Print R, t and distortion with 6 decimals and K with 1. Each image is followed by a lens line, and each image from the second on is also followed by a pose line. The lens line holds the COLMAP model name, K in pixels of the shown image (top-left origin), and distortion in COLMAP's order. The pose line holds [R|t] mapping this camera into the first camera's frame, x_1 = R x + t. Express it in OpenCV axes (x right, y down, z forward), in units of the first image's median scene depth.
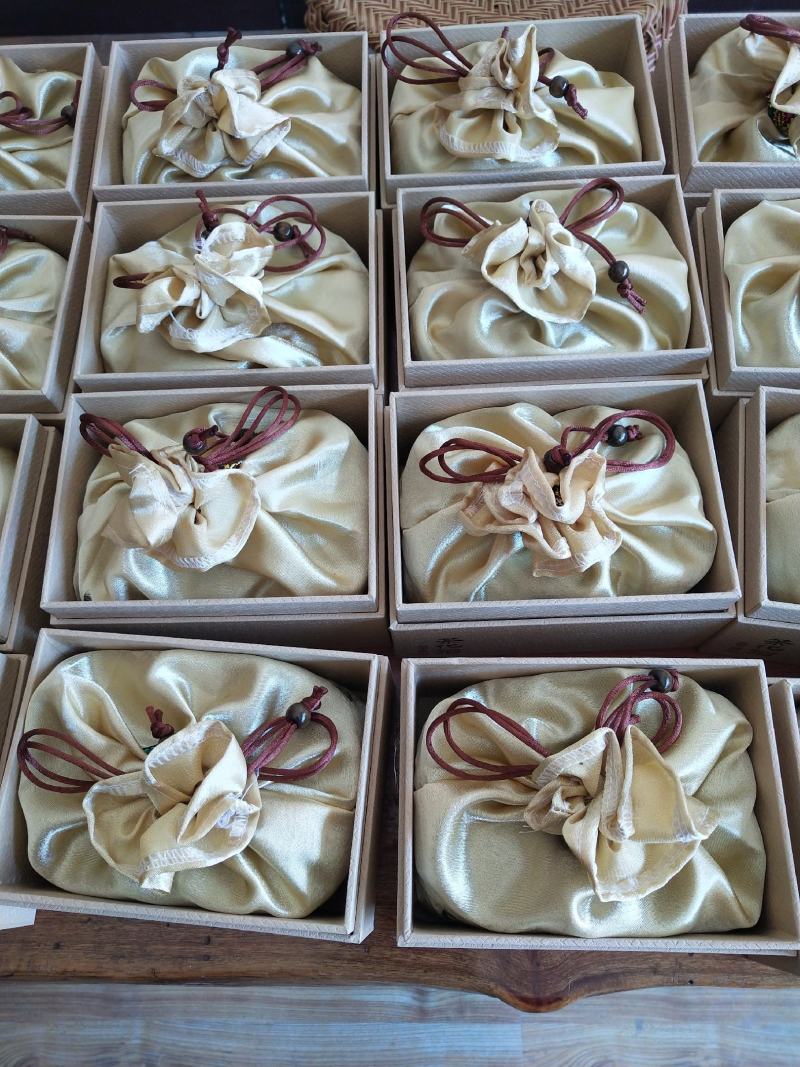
lens RADIAL K [[903.3, 0, 392.7], [0, 903.3, 541.5], [0, 0, 1]] dist [-0.056127, 0.079054]
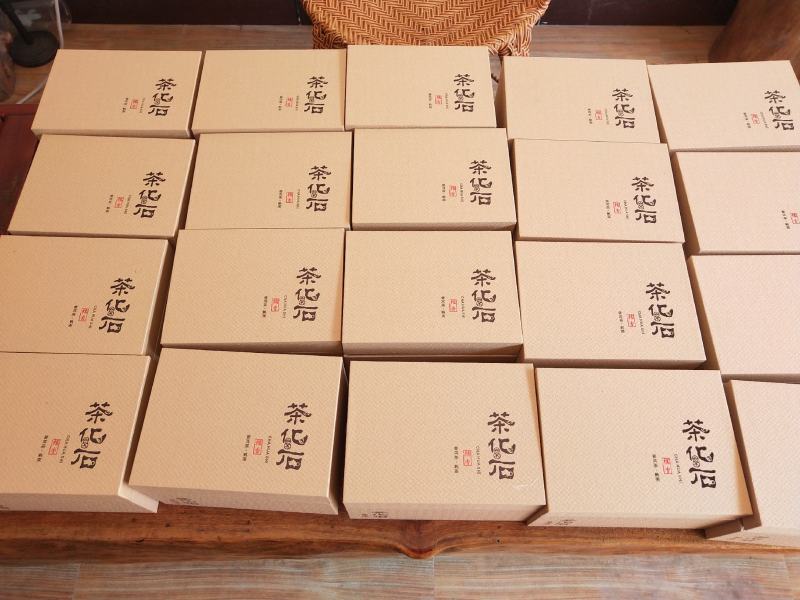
lens RADIAL K [[677.5, 0, 400.0], [0, 677.5, 300.0], [0, 0, 1]] dist [-0.046657, 0.066049]
pose [[0.998859, 0.016087, 0.044963, 0.042900], [-0.011204, 0.994216, -0.106811, 0.123453], [-0.046422, 0.106186, 0.993262, -0.478235]]
